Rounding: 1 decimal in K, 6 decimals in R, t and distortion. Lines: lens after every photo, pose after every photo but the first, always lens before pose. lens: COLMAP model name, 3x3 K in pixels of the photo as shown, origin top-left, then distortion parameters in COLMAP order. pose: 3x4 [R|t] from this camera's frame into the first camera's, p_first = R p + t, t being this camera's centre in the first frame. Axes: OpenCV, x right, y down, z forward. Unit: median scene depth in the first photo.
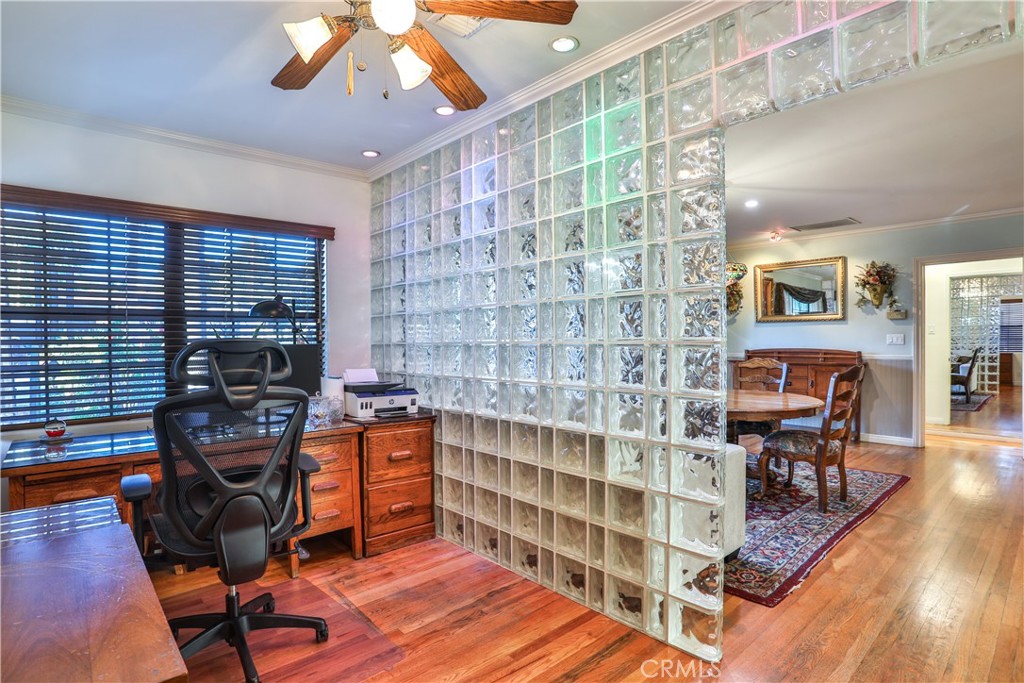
lens RADIAL K [[527.6, 0, 516.4], [0, 527.6, 345.6], [0, 0, 1]] dist [-0.071028, 0.026227]
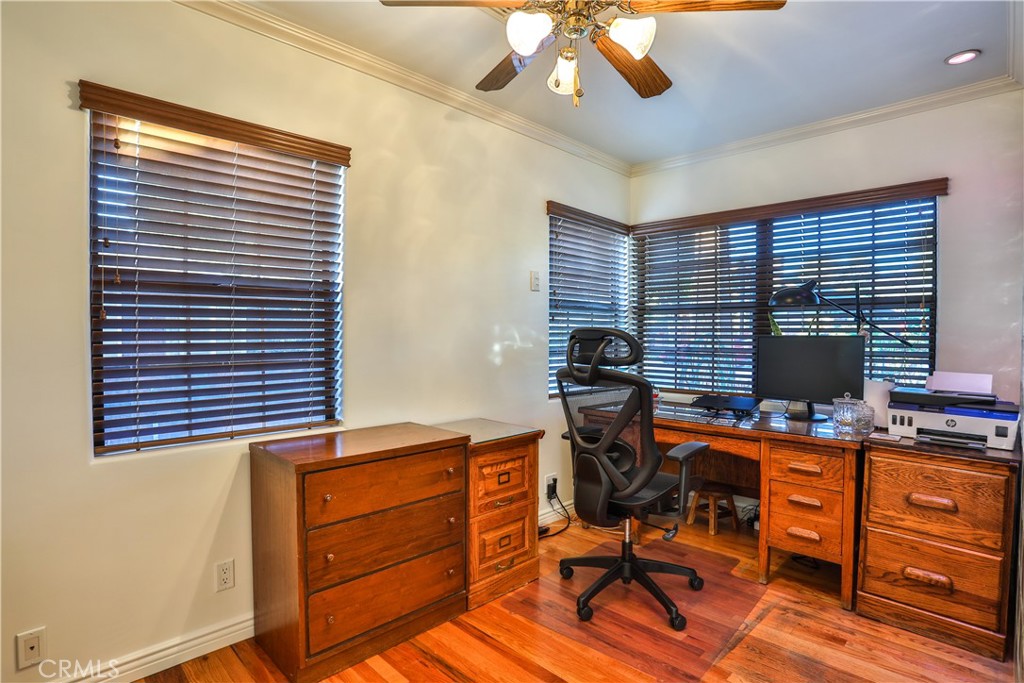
lens RADIAL K [[527.6, 0, 486.1], [0, 527.6, 339.5], [0, 0, 1]] dist [-0.071028, 0.026227]
pose [[0.021709, 0.025675, -0.999435, 0.425845], [-0.012591, 0.999598, 0.025406, -0.010287], [0.999685, 0.012032, 0.022024, 0.416590]]
